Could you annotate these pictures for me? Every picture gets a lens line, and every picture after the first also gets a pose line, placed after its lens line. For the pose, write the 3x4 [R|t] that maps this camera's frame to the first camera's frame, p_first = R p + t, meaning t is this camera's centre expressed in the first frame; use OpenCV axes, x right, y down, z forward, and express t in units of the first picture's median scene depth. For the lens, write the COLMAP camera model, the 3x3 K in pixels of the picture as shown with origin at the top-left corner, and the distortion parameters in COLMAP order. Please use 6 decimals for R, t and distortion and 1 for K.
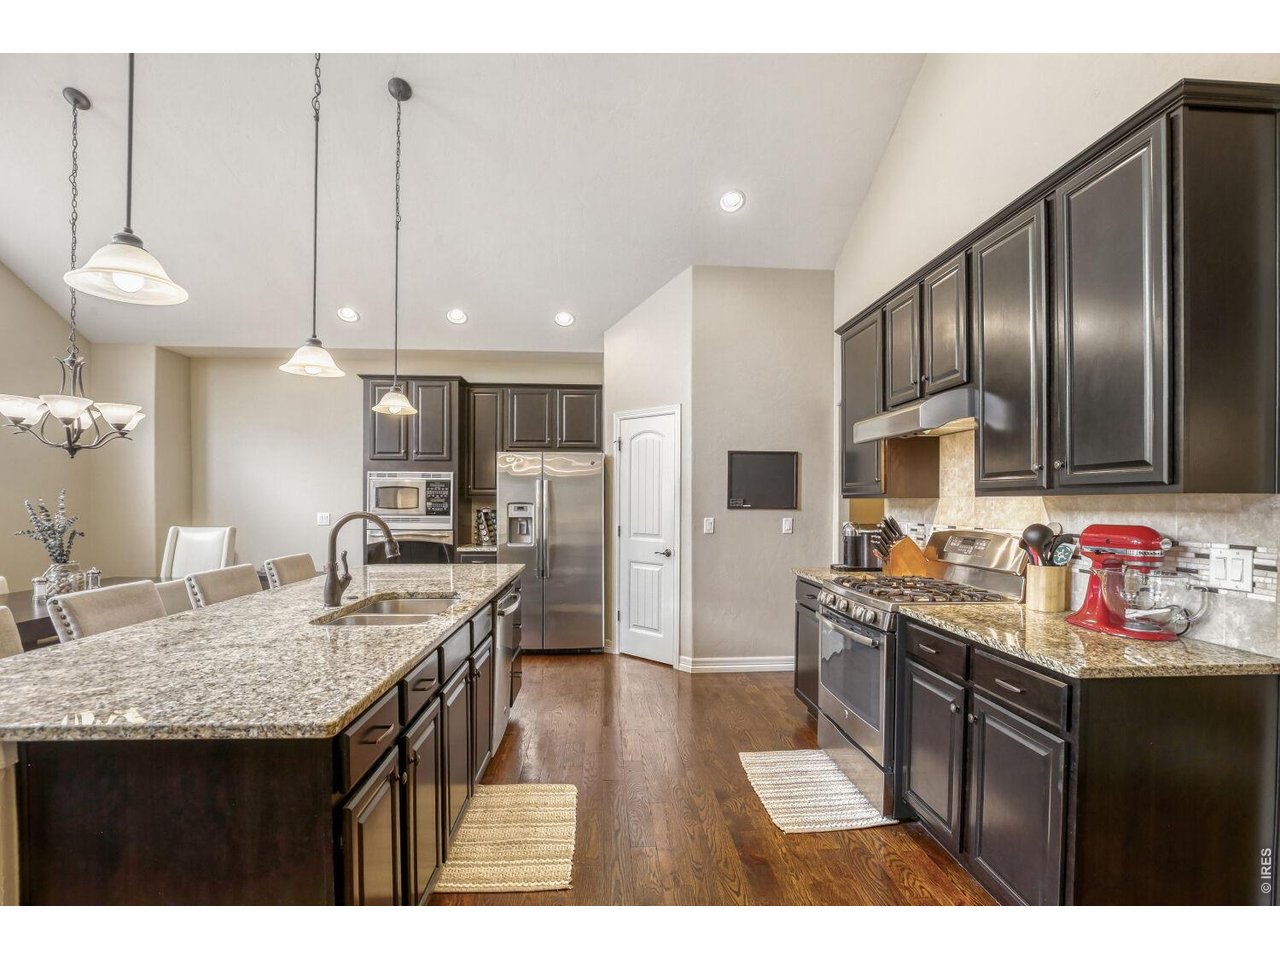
lens RADIAL K [[597.3, 0, 638.9], [0, 597.3, 507.9], [0, 0, 1]] dist [-0.035592, 0.005625]
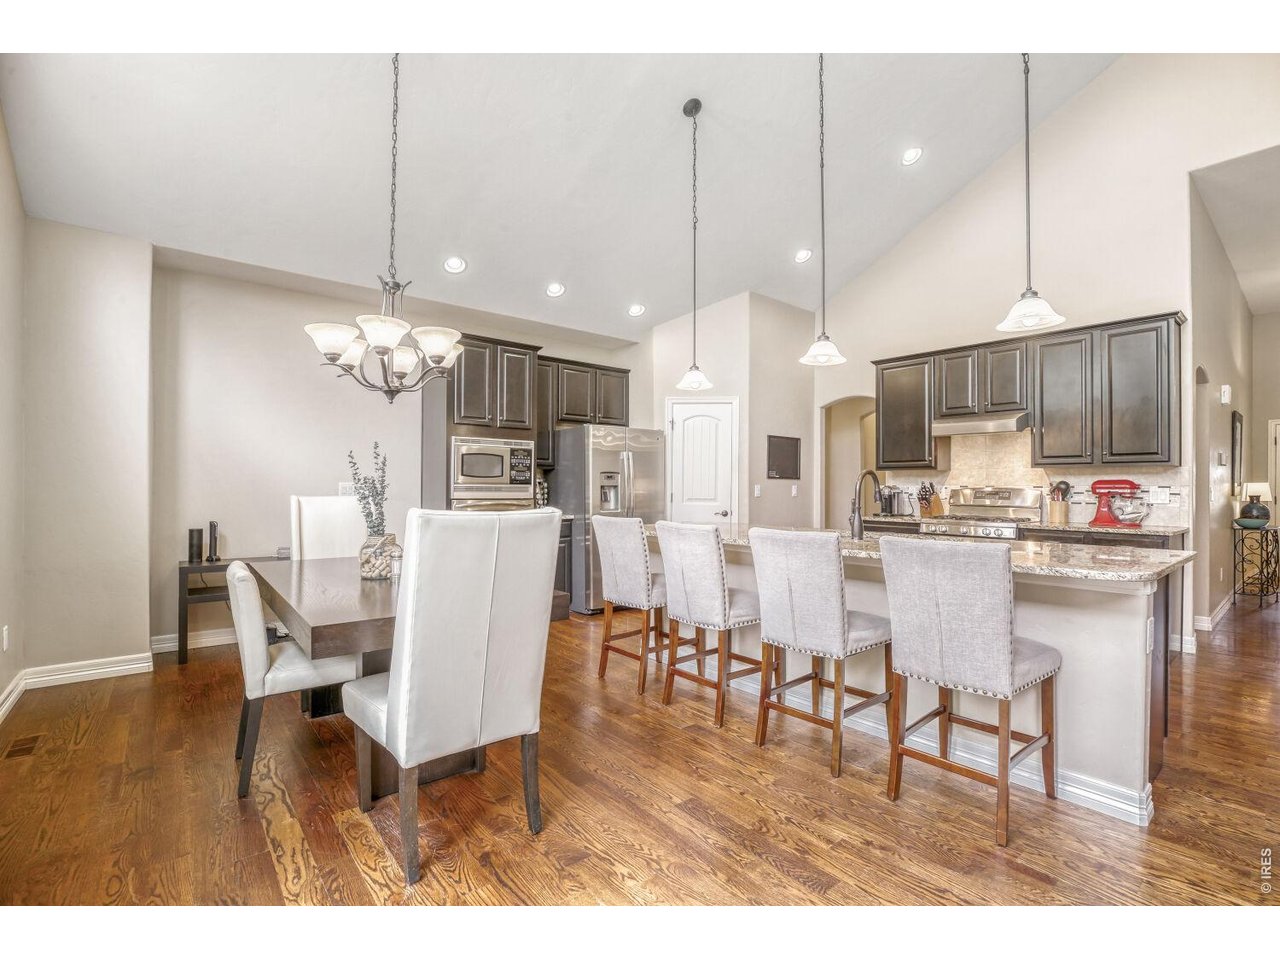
lens RADIAL K [[597.3, 0, 613.5], [0, 597.3, 483.2], [0, 0, 1]] dist [-0.035592, 0.005625]
pose [[0.810754, 0.003374, 0.585377, -1.327788], [0.003743, 0.999933, -0.010948, 0.037529], [-0.585375, 0.011067, 0.810687, 0.176394]]
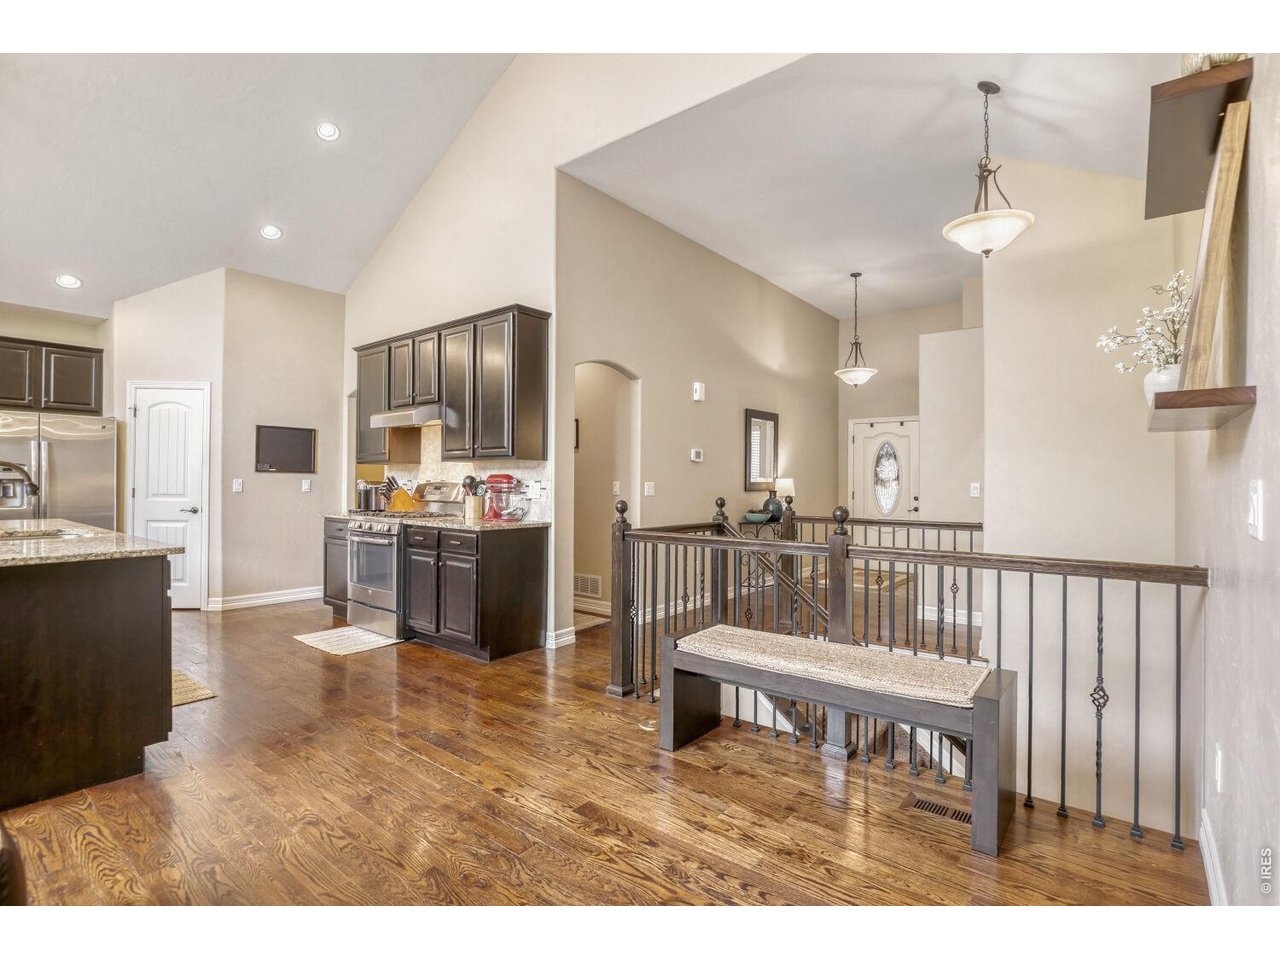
lens RADIAL K [[644.7, 0, 644.1], [0, 644.7, 478.6], [0, 0, 1]] dist [-0.025014, 0.002753]
pose [[0.677252, 0.007357, 0.735715, -0.402191], [0.003315, 0.999909, -0.013050, 0.050670], [-0.735744, 0.011277, 0.677166, -0.694118]]
